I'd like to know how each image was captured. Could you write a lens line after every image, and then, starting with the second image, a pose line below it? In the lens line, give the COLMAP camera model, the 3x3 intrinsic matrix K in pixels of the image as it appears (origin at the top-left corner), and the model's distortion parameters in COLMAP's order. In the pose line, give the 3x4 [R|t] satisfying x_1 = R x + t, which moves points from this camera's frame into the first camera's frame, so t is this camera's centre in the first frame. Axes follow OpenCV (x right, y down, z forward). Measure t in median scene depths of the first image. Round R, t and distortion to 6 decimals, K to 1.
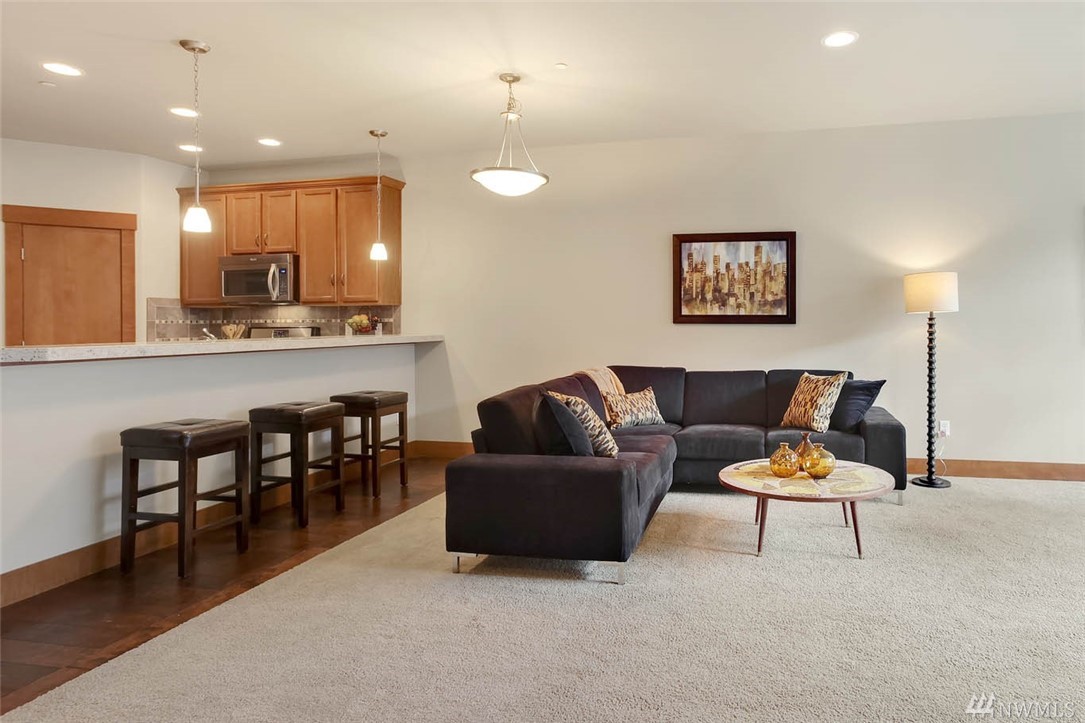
lens RADIAL K [[603.6, 0, 644.0], [0, 603.6, 326.3], [0, 0, 1]] dist [-0.049525, 0.023421]
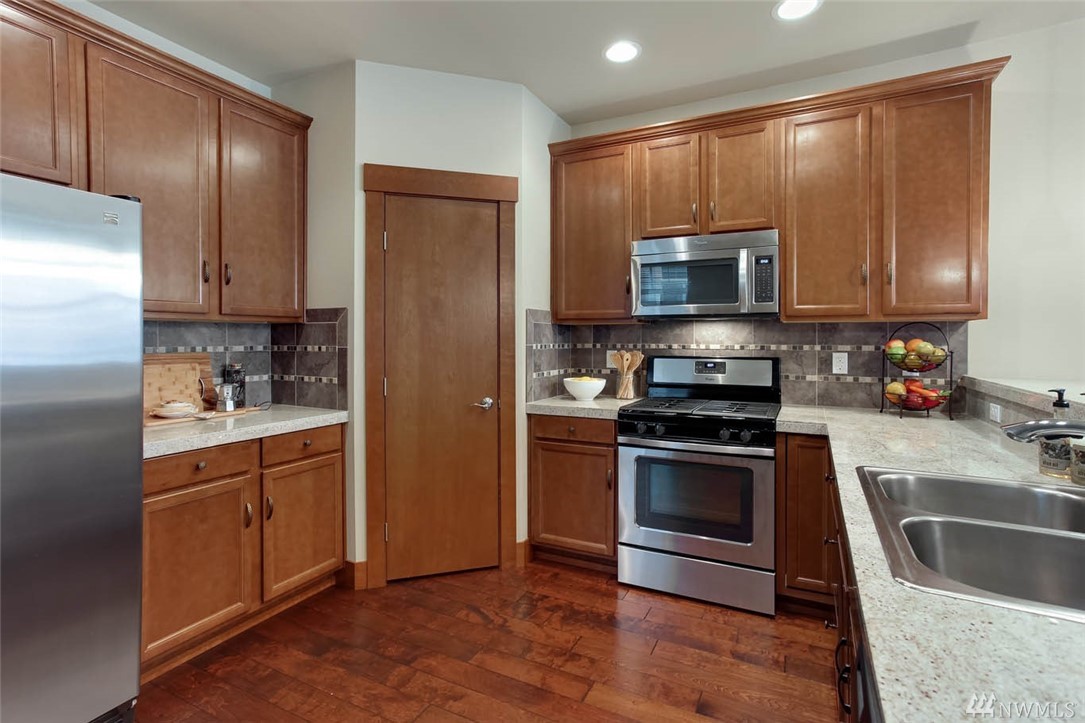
lens RADIAL K [[529.6, 0, 537.5], [0, 529.6, 343.8], [0, 0, 1]] dist [-0.033240, 0.036888]
pose [[0.957091, 0.011813, -0.289547, -0.711394], [-0.009218, 0.999904, 0.010325, -0.018507], [0.289641, -0.007212, 0.957108, 0.486476]]
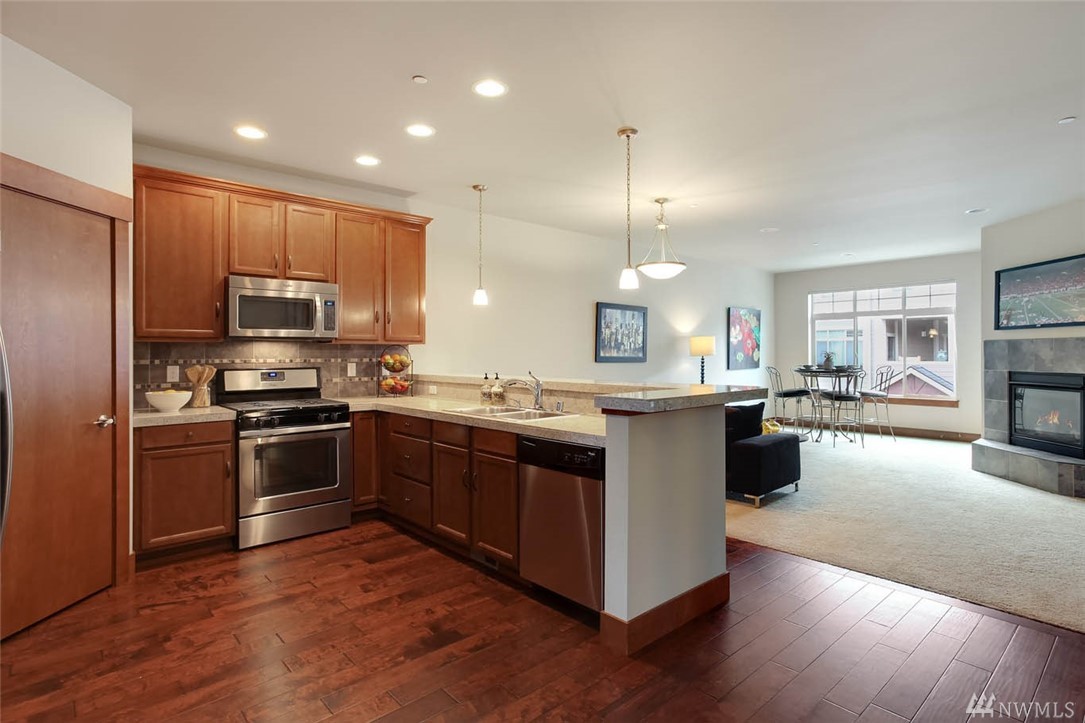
lens RADIAL K [[554.4, 0, 549.0], [0, 554.4, 348.5], [0, 0, 1]] dist [-0.038192, 0.042365]
pose [[0.604148, 0.014061, 0.796748, -1.122064], [0.000895, 0.999832, -0.018323, -0.013400], [-0.796872, 0.011783, 0.604034, 0.275472]]
